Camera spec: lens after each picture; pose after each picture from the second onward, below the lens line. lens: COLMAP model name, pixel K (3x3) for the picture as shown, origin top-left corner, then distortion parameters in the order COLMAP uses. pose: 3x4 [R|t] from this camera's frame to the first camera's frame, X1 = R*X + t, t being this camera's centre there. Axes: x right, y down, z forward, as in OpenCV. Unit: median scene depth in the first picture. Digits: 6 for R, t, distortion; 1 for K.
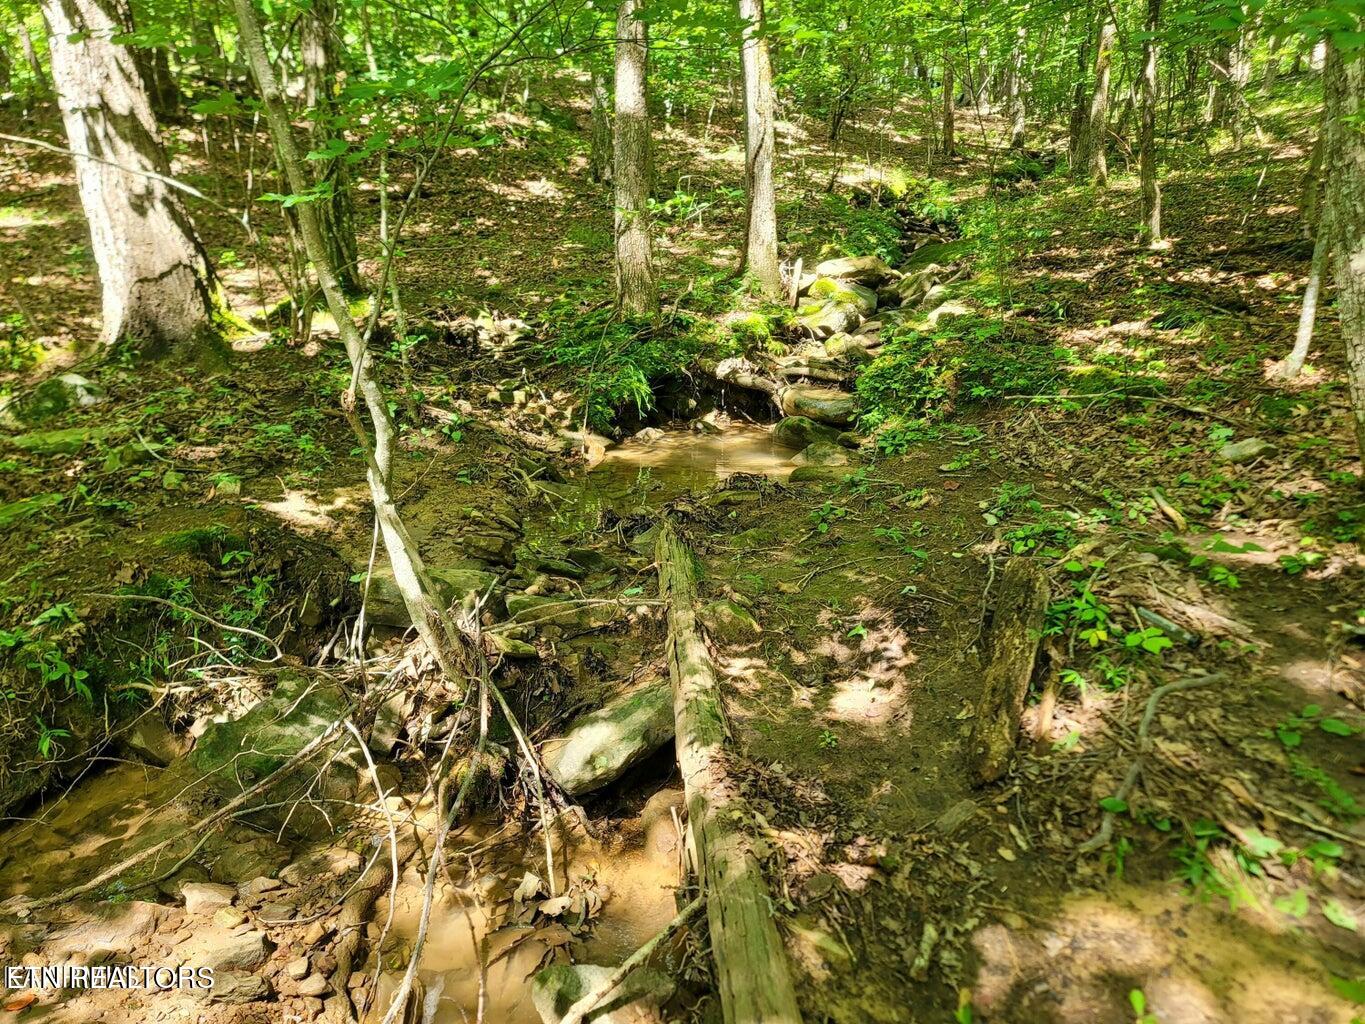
lens RADIAL K [[988.3, 0, 679.0], [0, 988.3, 512.3], [0, 0, 1]] dist [0.051930, 0.001750]
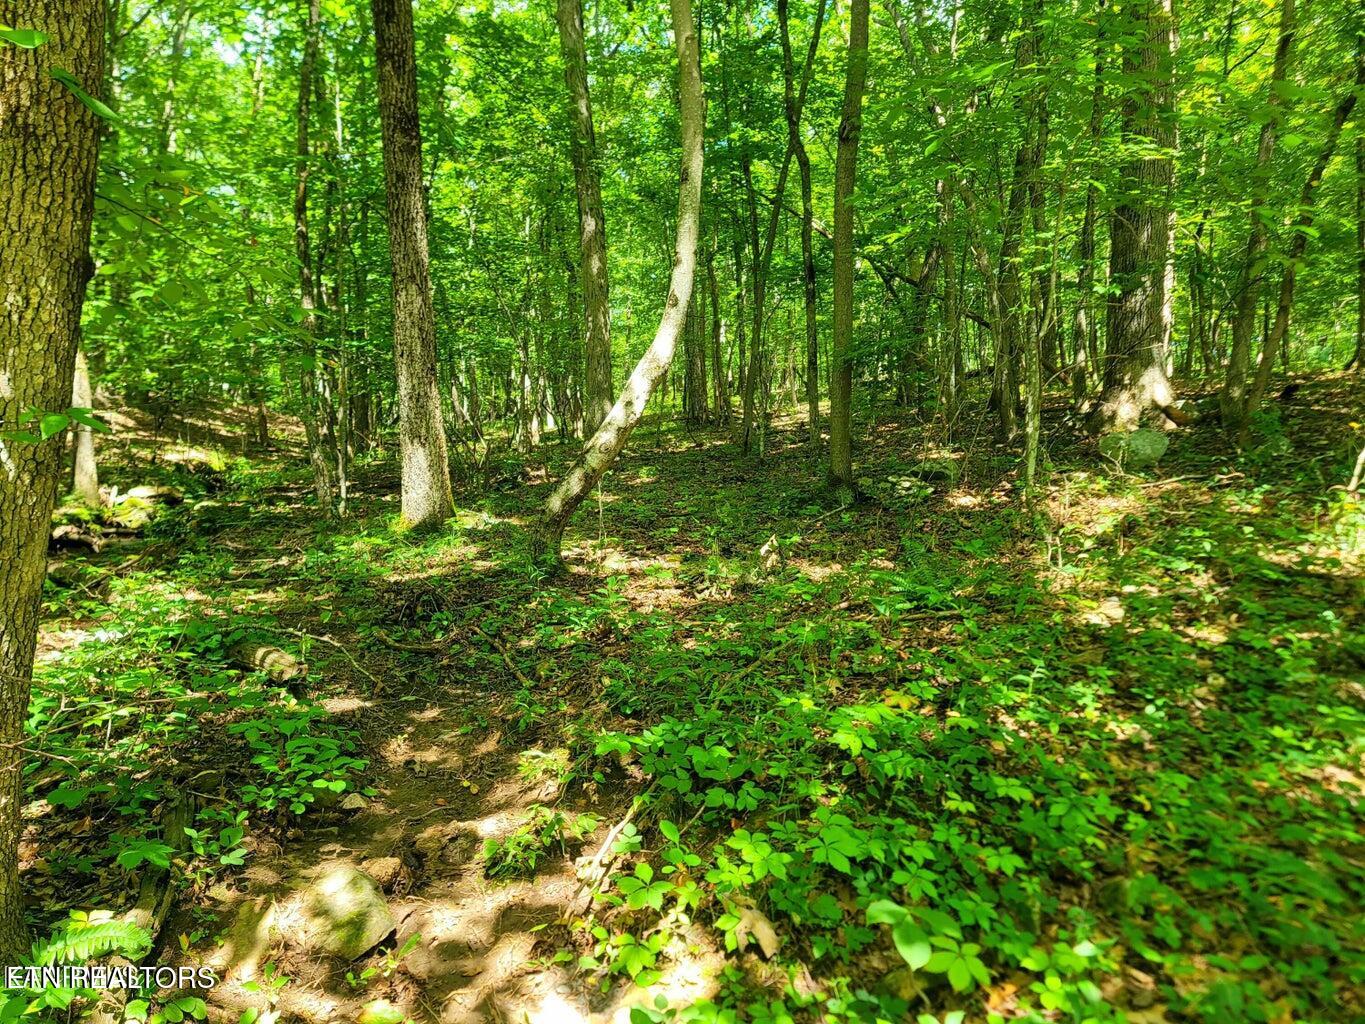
lens RADIAL K [[988.3, 0, 682.6], [0, 988.3, 516.3], [0, 0, 1]] dist [0.051930, 0.001750]
pose [[0.820734, 0.001688, 0.571308, -0.024676], [0.161060, 0.958752, -0.234210, 0.155036], [-0.548138, 0.284239, 0.786608, -0.367262]]
